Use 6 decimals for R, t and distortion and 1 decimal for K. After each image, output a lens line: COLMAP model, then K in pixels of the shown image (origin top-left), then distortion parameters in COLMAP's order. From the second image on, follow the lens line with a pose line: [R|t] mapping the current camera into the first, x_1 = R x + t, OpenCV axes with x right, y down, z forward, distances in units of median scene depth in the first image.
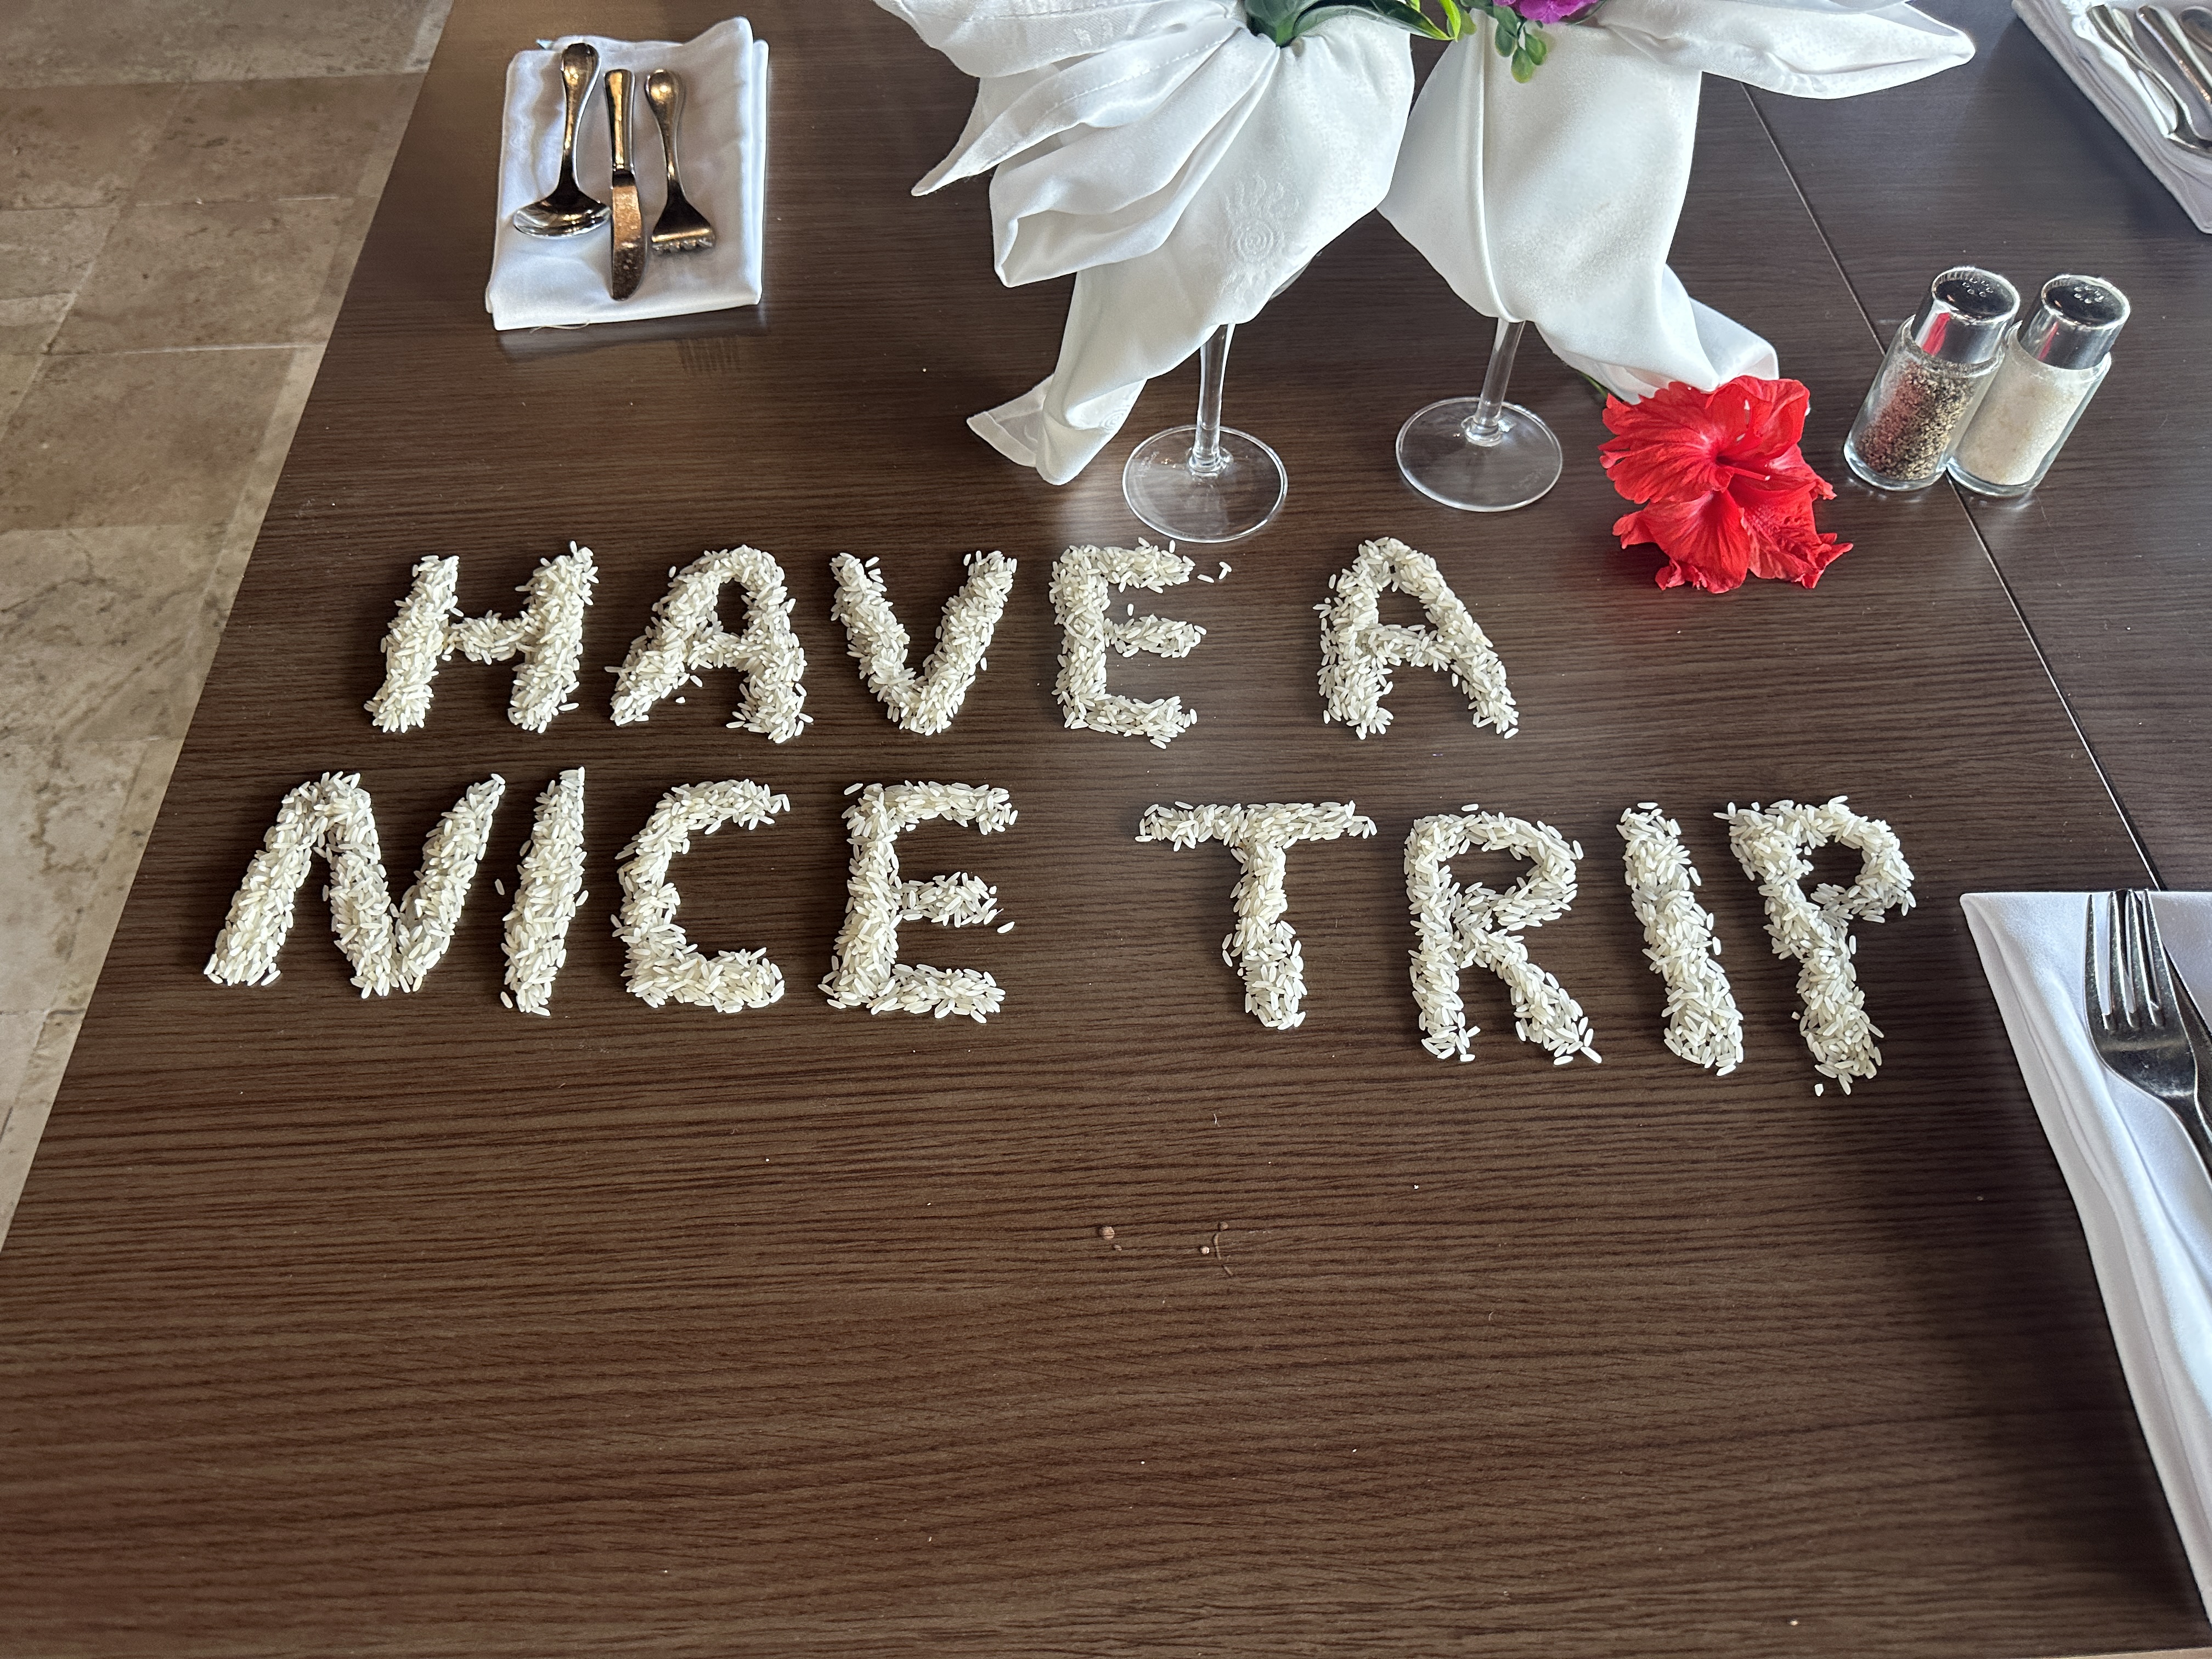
lens RADIAL K [[1658.0, 0, 1090.6], [0, 1658.0, 881.0], [0, 0, 1]] dist [0.038678, -0.065320]
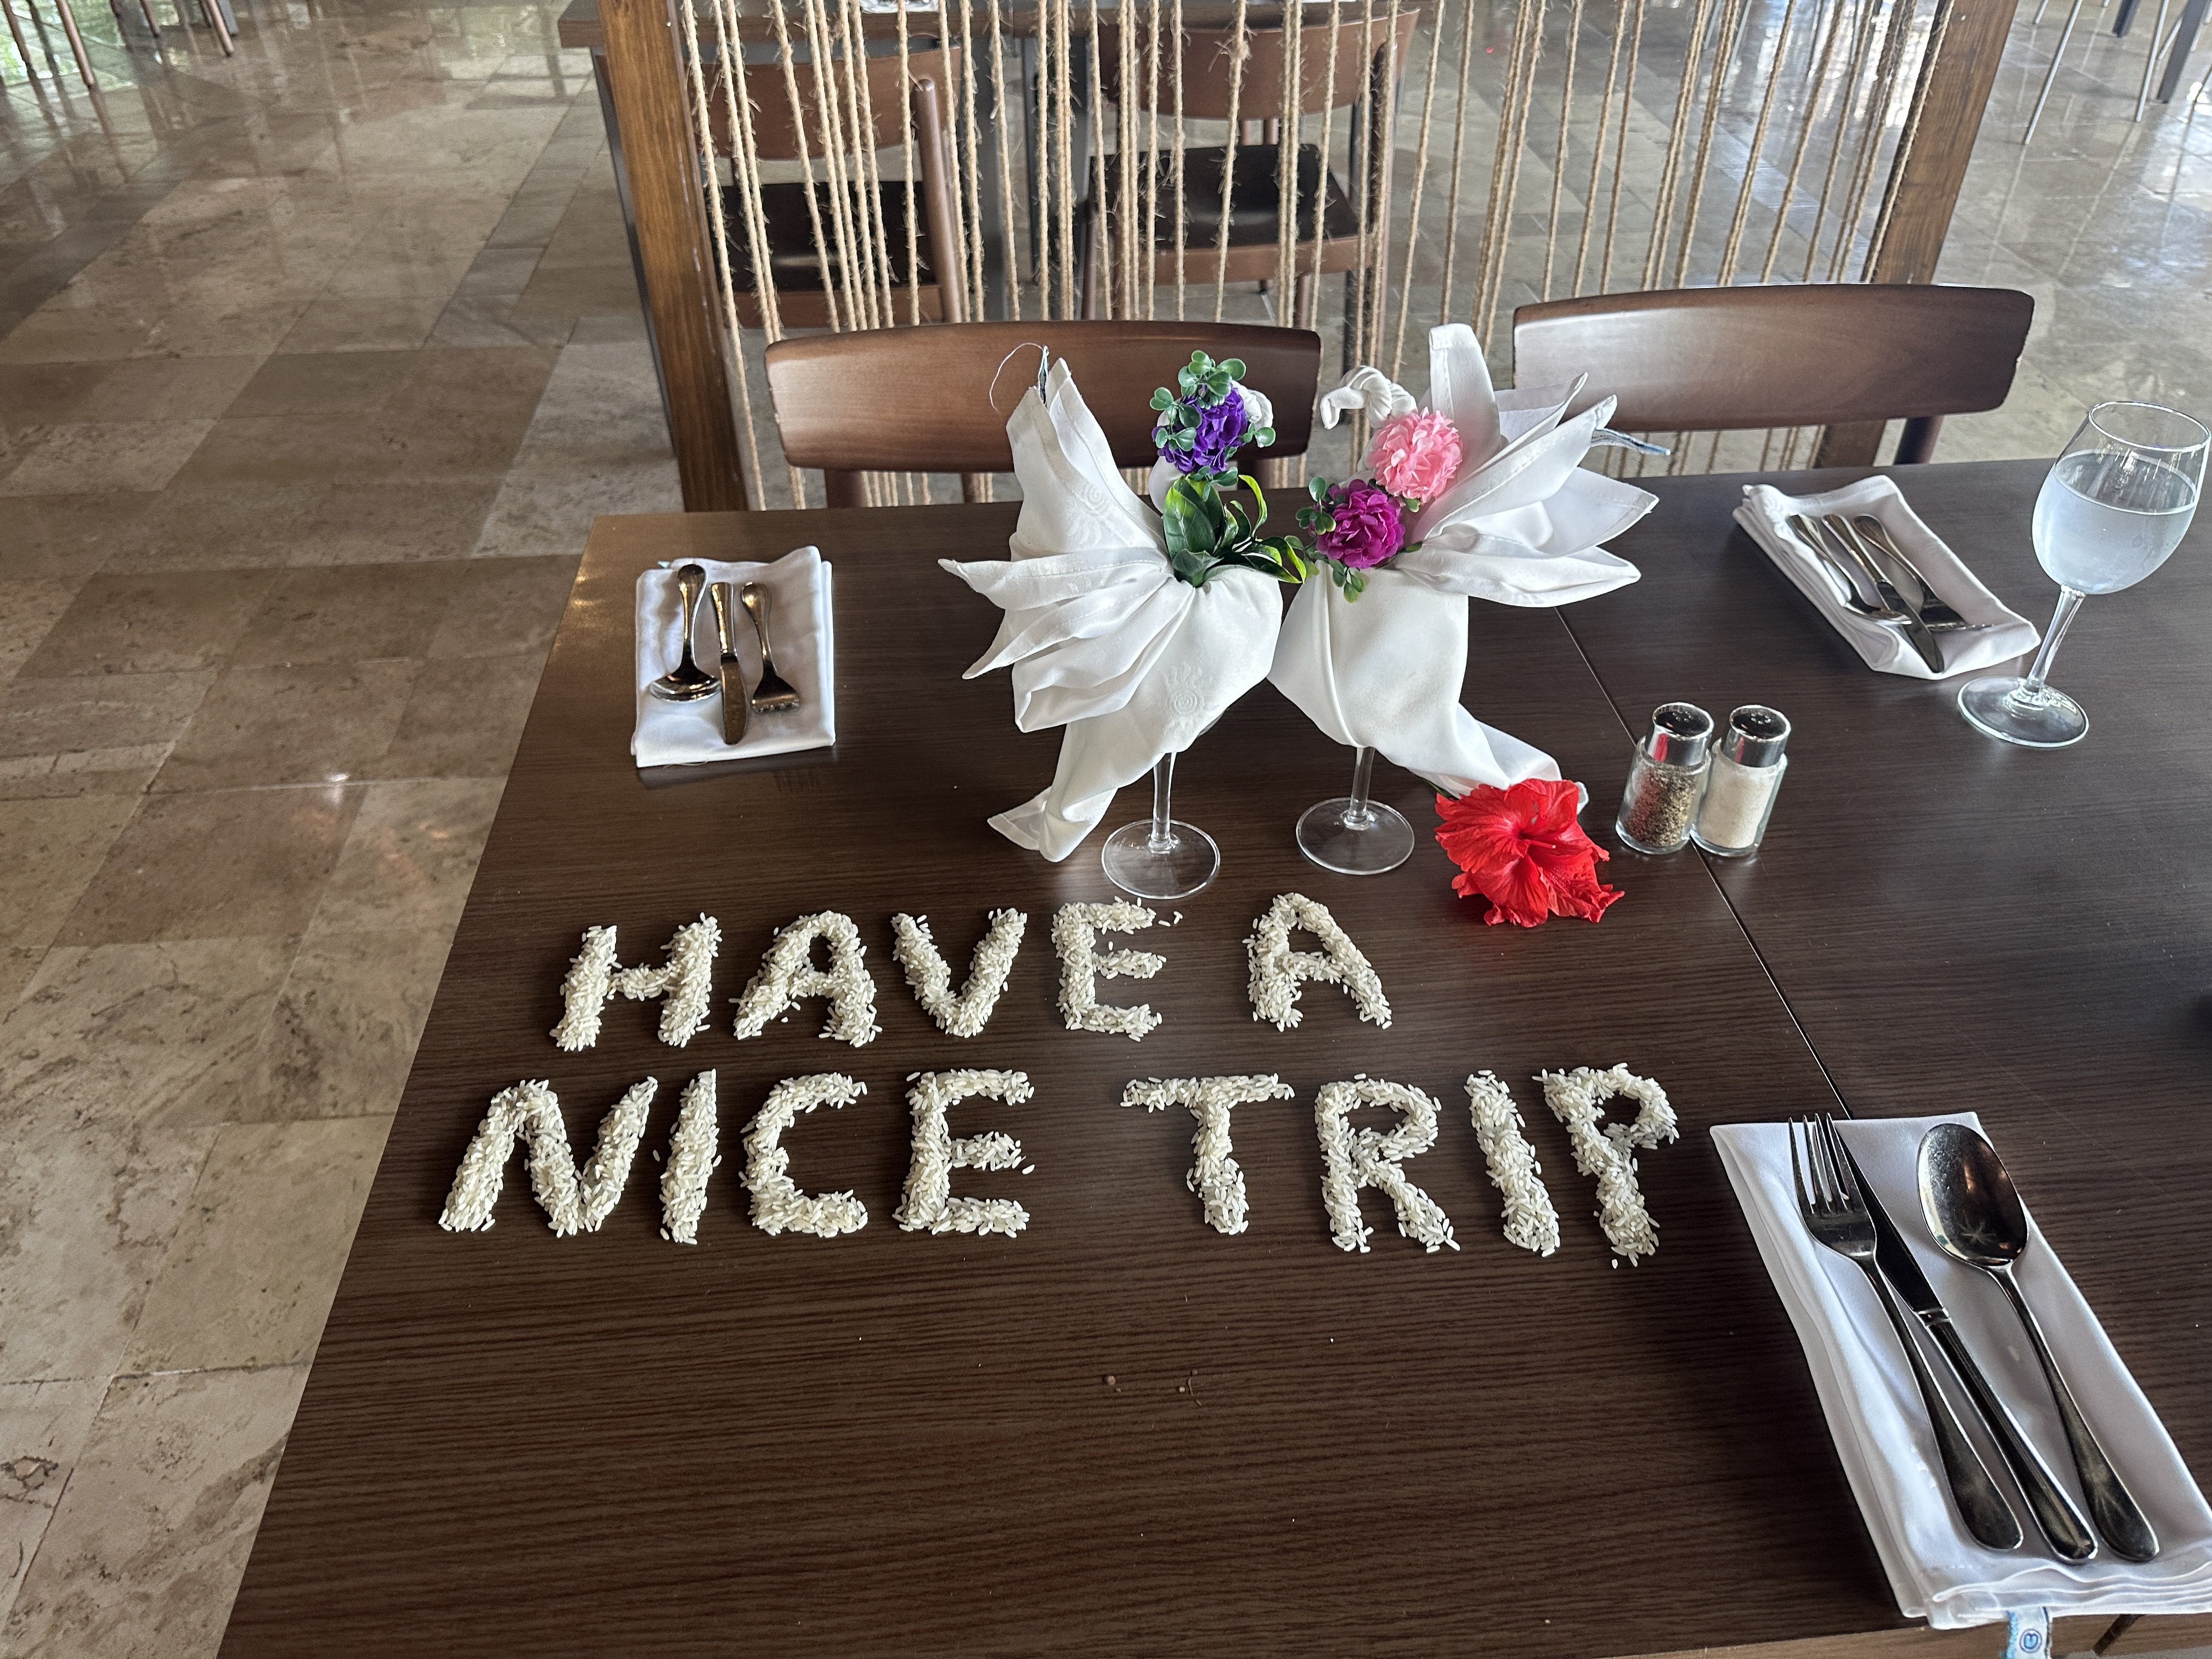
lens RADIAL K [[1658.0, 0, 1107.8], [0, 1658.0, 826.2], [0, 0, 1]] dist [0.038678, -0.065320]
pose [[0.999232, -0.023427, 0.031413, -0.021626], [0.031065, 0.962202, -0.270559, 0.126413], [-0.023887, 0.271327, 0.962191, -0.400540]]
